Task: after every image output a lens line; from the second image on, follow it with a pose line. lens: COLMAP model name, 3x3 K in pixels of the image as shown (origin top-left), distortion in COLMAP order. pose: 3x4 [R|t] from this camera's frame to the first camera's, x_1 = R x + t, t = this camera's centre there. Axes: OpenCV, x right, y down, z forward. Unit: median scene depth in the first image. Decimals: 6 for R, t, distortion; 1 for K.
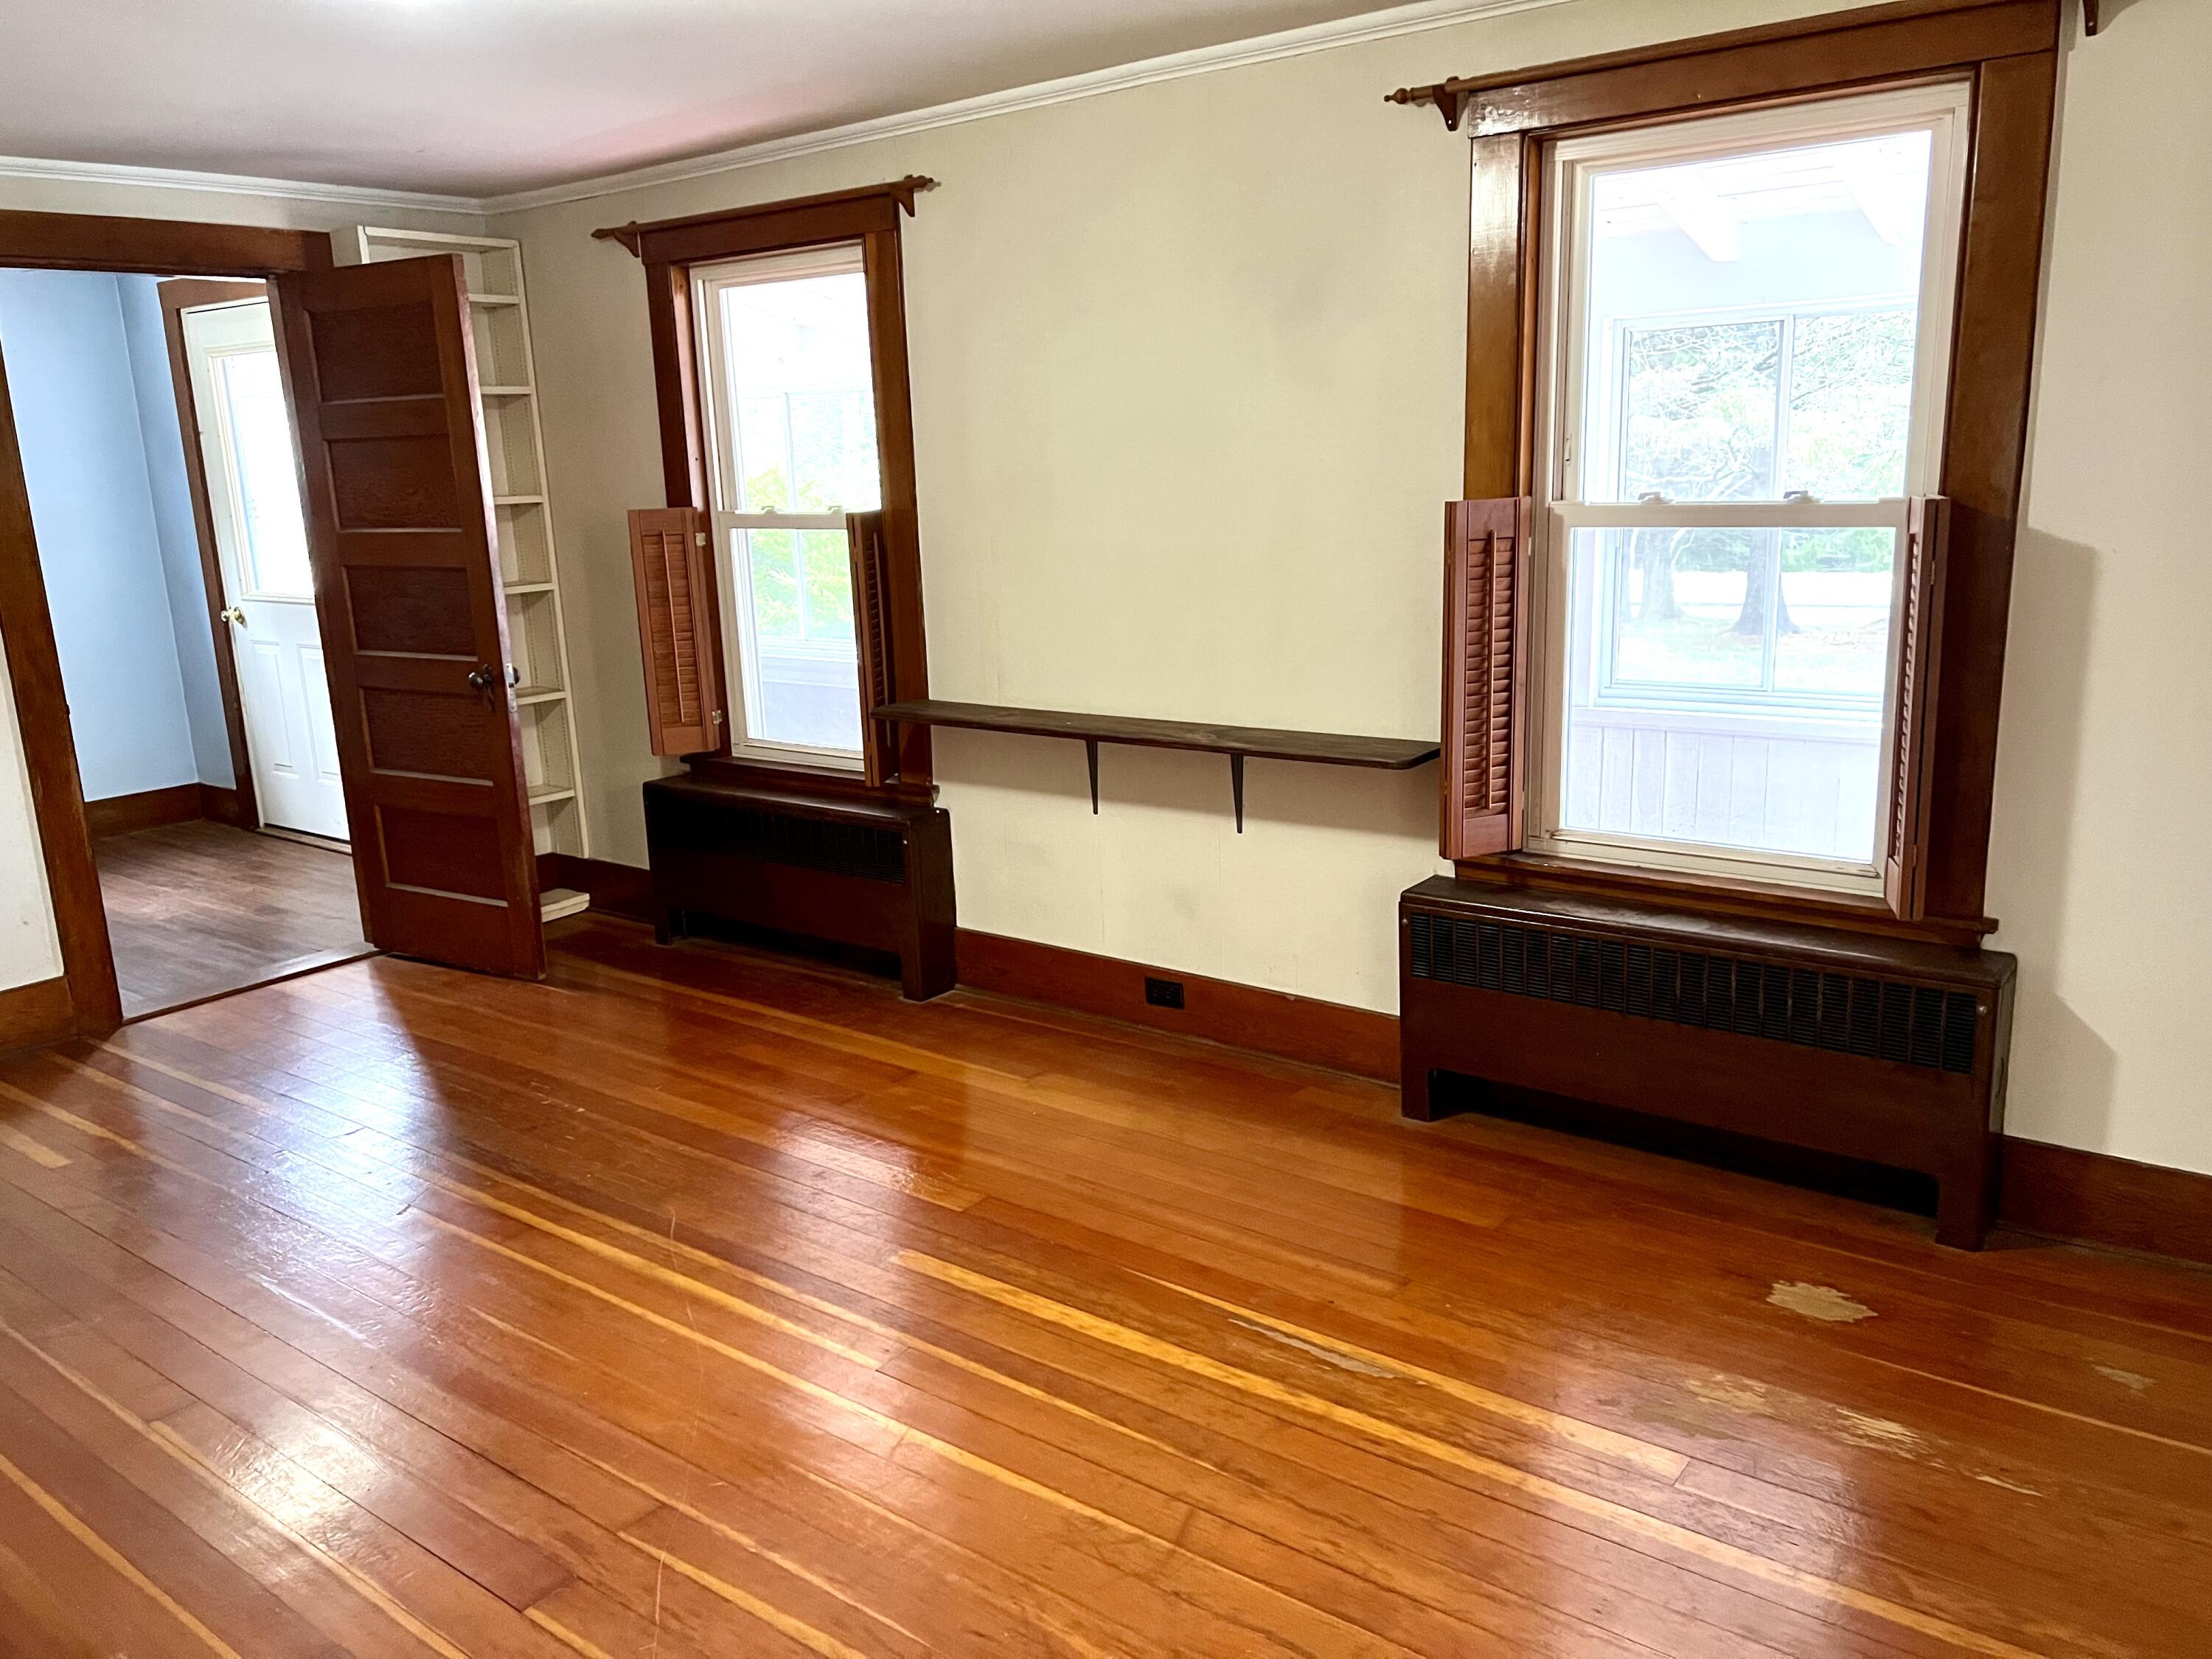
lens RADIAL K [[1664.9, 0, 1106.8], [0, 1664.9, 828.7], [0, 0, 1]] dist [0.034759, 0.002697]
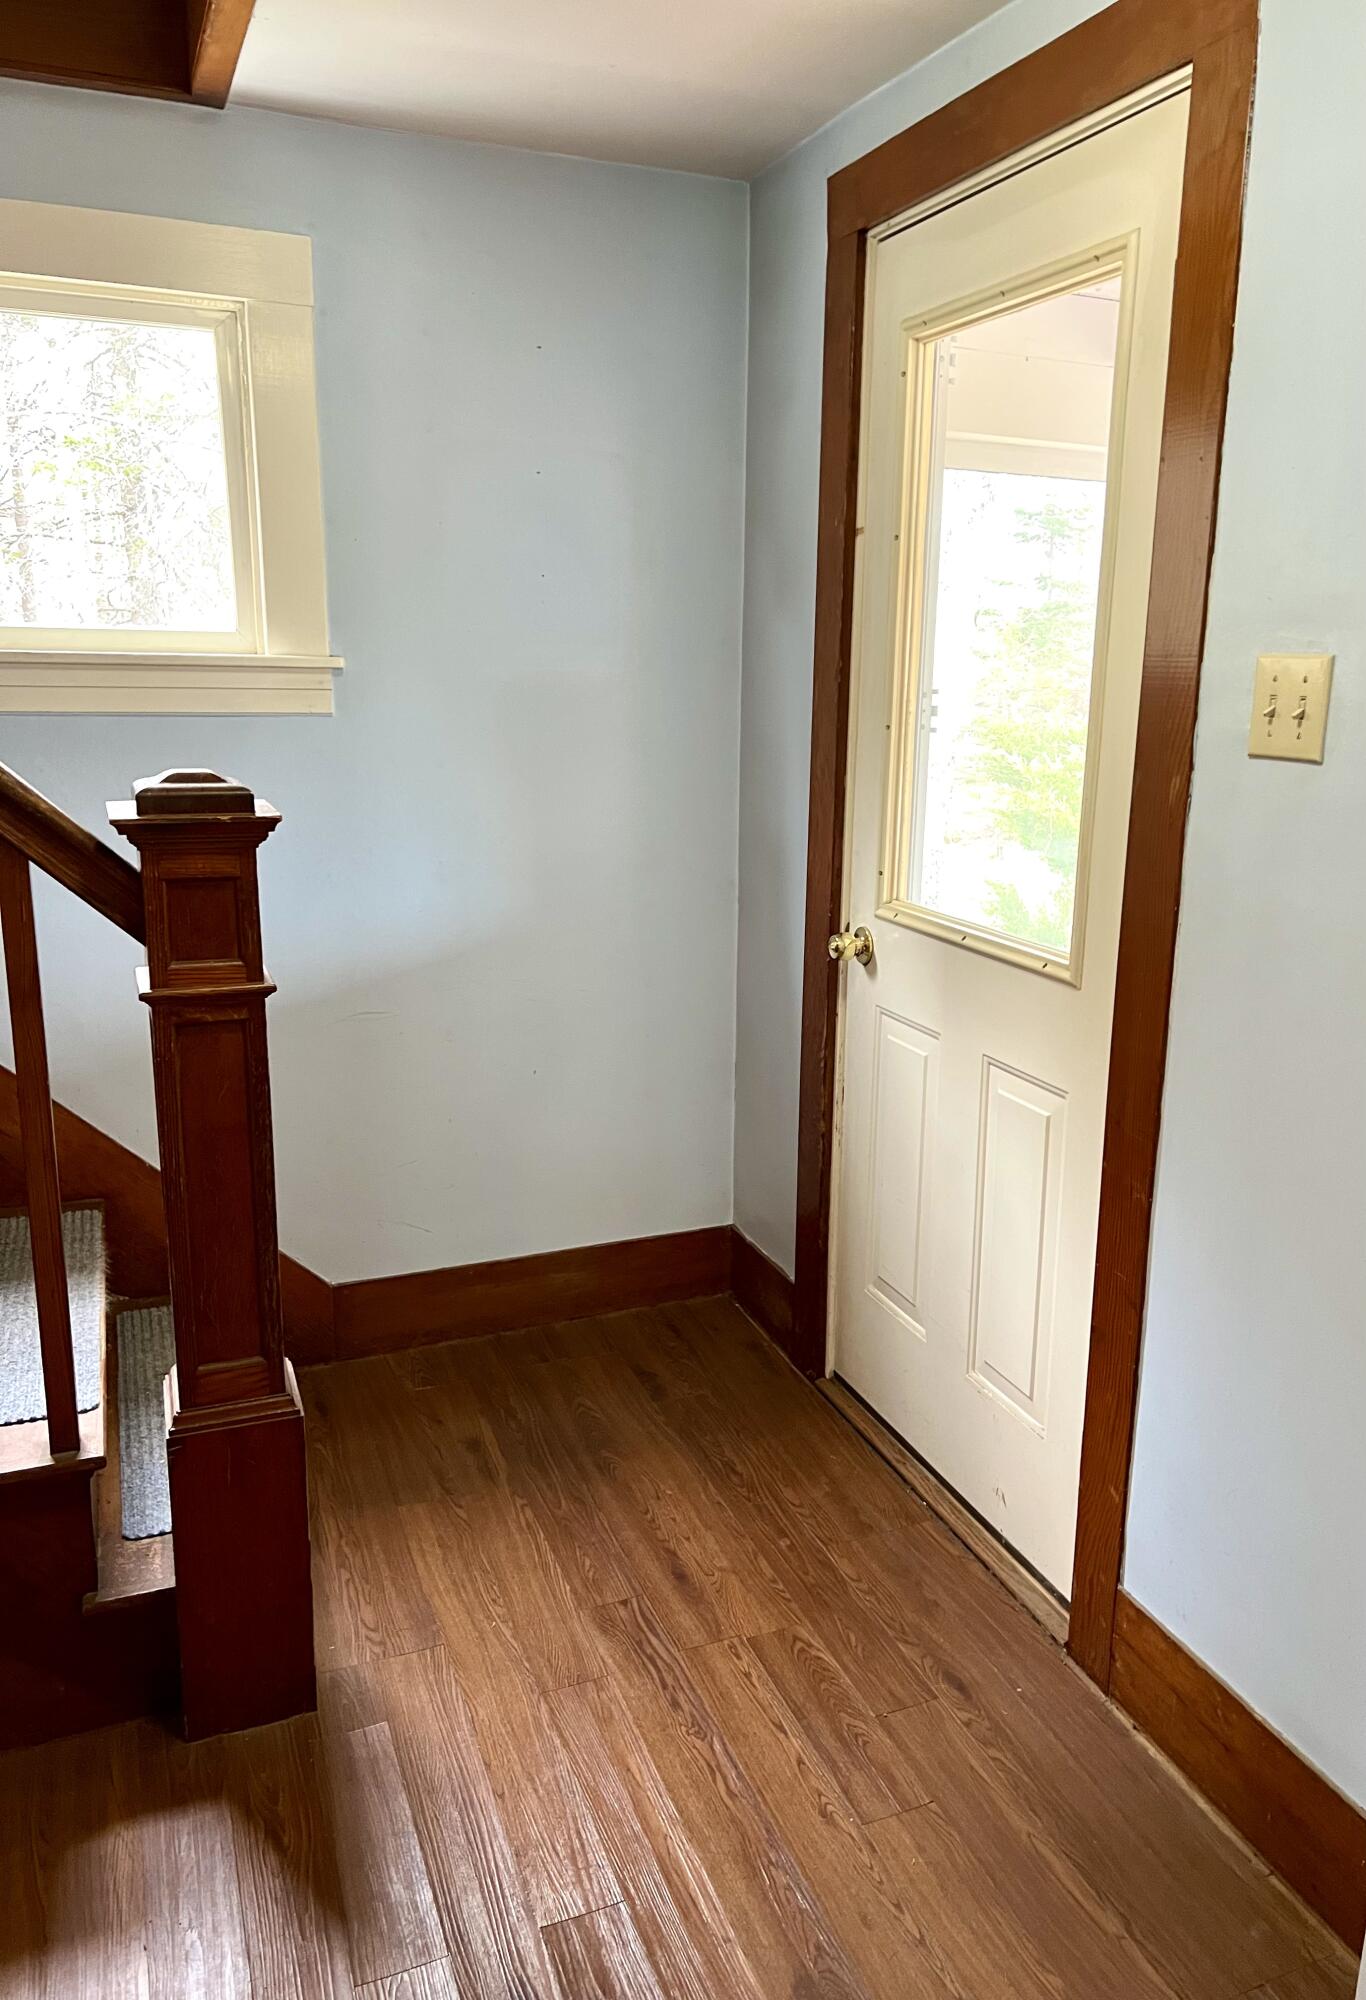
lens RADIAL K [[1497.2, 0, 685.2], [0, 1497.2, 1000.0], [0, 0, 1]] dist [0.002242, 0.000129]
pose [[0.850003, 0.157615, -0.502646, -0.354527], [-0.153108, 0.986916, 0.050553, -0.125711], [0.504037, 0.033988, 0.863013, 0.634695]]
